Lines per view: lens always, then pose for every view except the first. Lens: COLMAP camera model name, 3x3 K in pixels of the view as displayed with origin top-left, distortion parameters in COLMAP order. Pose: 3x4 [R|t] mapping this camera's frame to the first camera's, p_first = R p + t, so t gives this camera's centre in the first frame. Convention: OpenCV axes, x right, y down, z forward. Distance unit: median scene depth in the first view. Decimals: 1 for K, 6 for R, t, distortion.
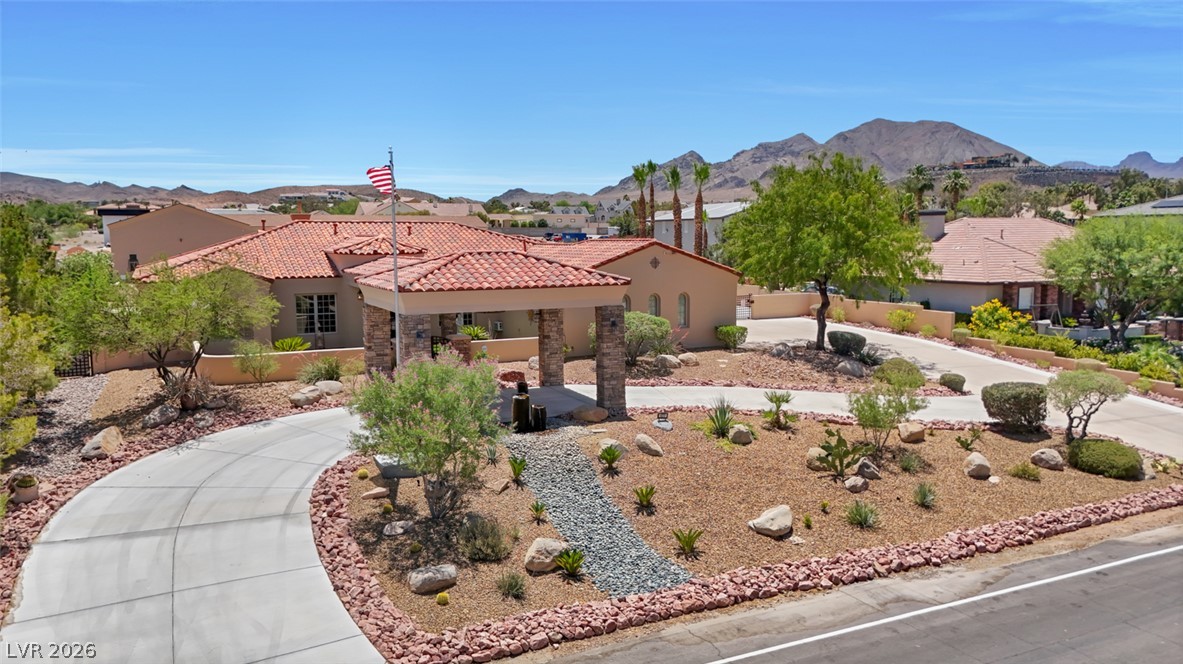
lens RADIAL K [[891.7, 0, 594.3], [0, 891.7, 329.3], [0, 0, 1]] dist [0.045949, -0.044144]
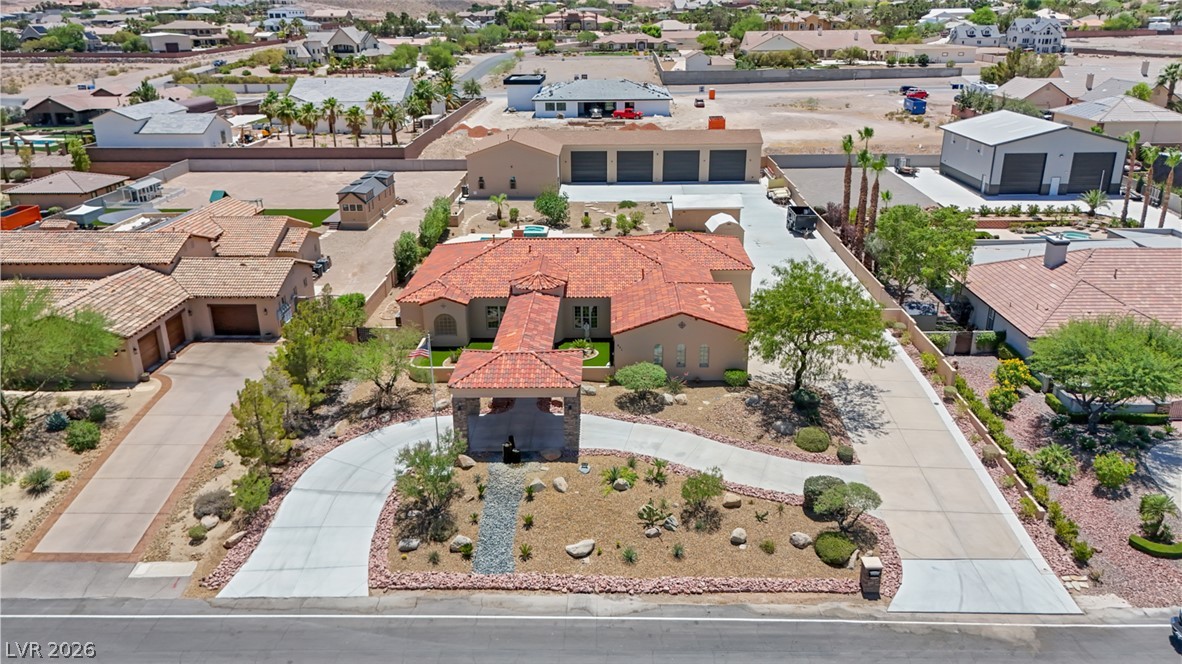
lens RADIAL K [[890.9, 0, 589.6], [0, 890.9, 329.7], [0, 0, 1]] dist [0.045949, -0.044144]
pose [[0.885945, 0.155081, -0.437095, 0.844239], [-0.043022, 0.965855, 0.255485, -0.638339], [0.461791, -0.207541, 0.862366, -0.507576]]
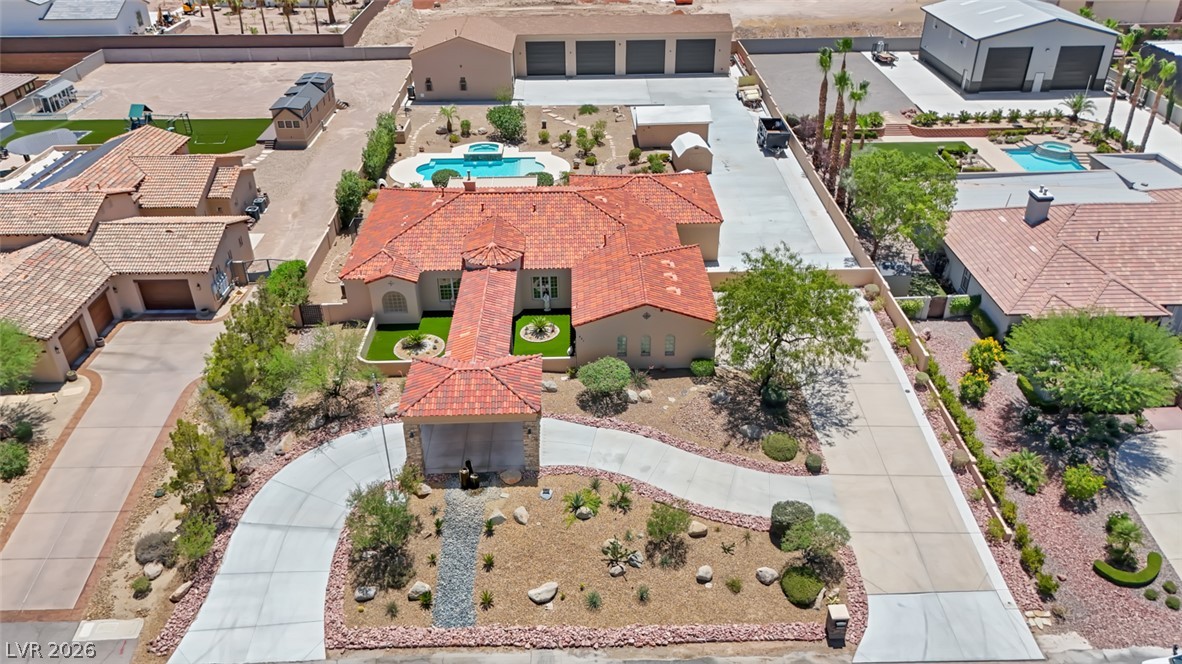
lens RADIAL K [[890.9, 0, 591.6], [0, 890.9, 336.6], [0, 0, 1]] dist [0.045949, -0.044144]
pose [[0.905972, 0.216176, -0.363981, 0.734889], [-0.039045, 0.898794, 0.436628, -0.948795], [0.421532, -0.381362, 0.822723, -0.286286]]
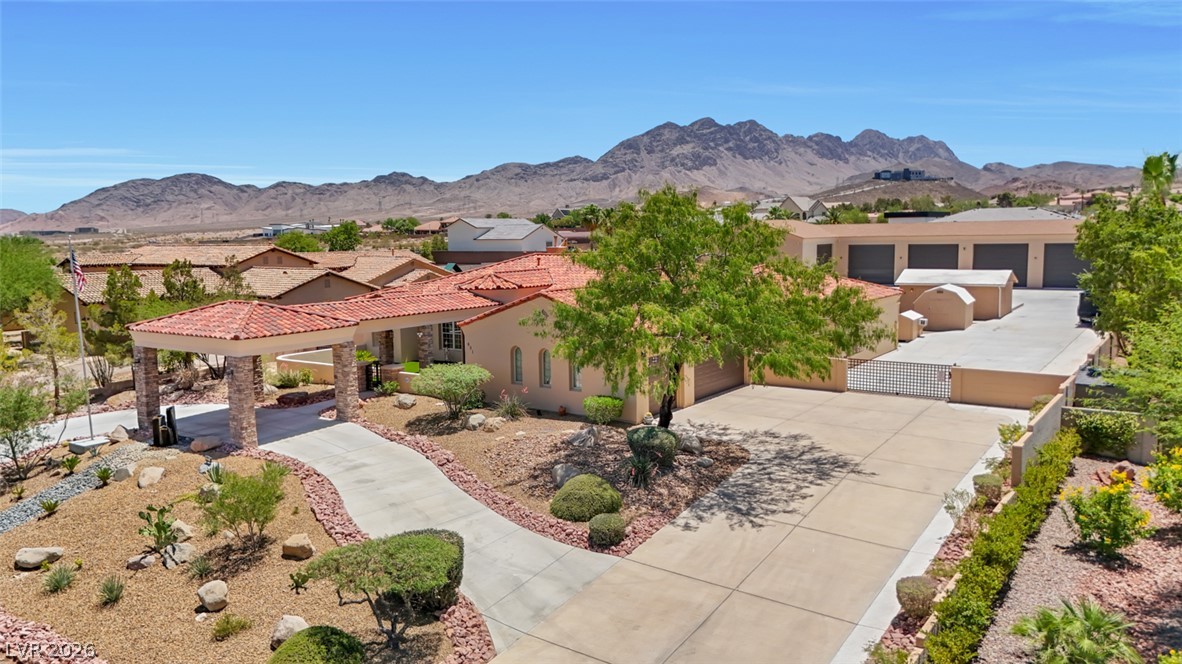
lens RADIAL K [[890.9, 0, 594.2], [0, 890.9, 332.0], [0, 0, 1]] dist [0.045949, -0.044144]
pose [[0.488769, 0.099814, -0.866685, 1.298043], [-0.076676, 0.994504, 0.071293, -0.182724], [0.869037, 0.031608, 0.493736, 0.871642]]
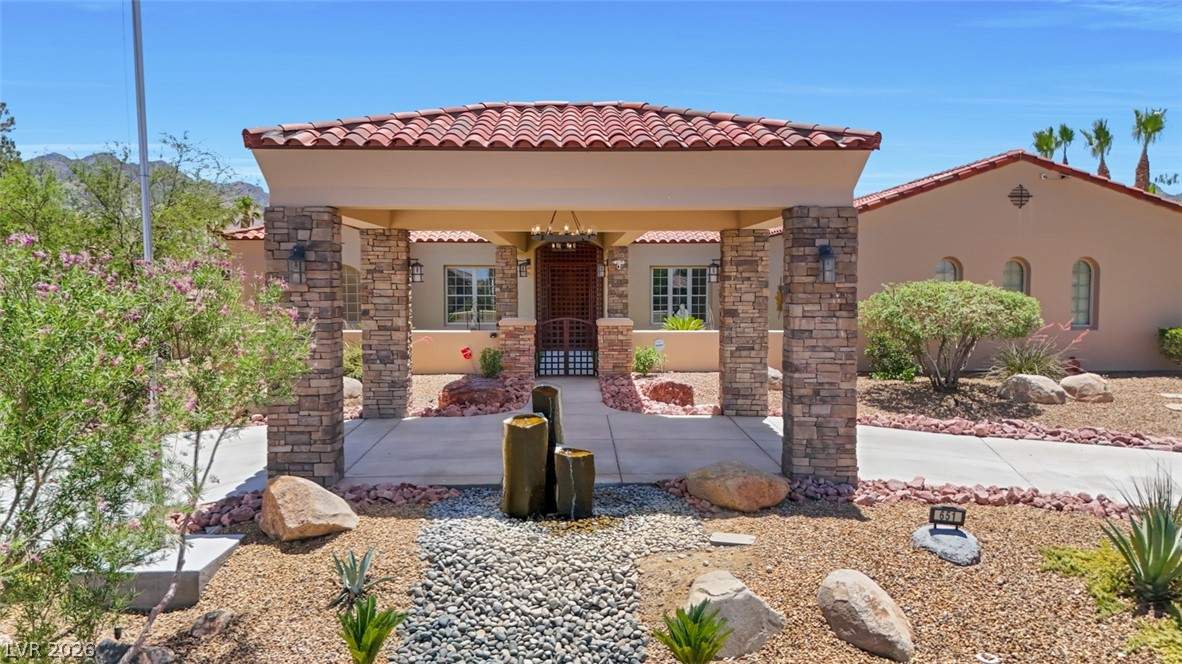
lens RADIAL K [[890.9, 0, 581.3], [0, 890.9, 331.1], [0, 0, 1]] dist [0.045949, -0.044144]
pose [[0.900652, 0.030654, -0.433459, 0.097711], [-0.051318, 0.998032, -0.036048, 0.047453], [0.431501, 0.054711, 0.900452, 0.640287]]
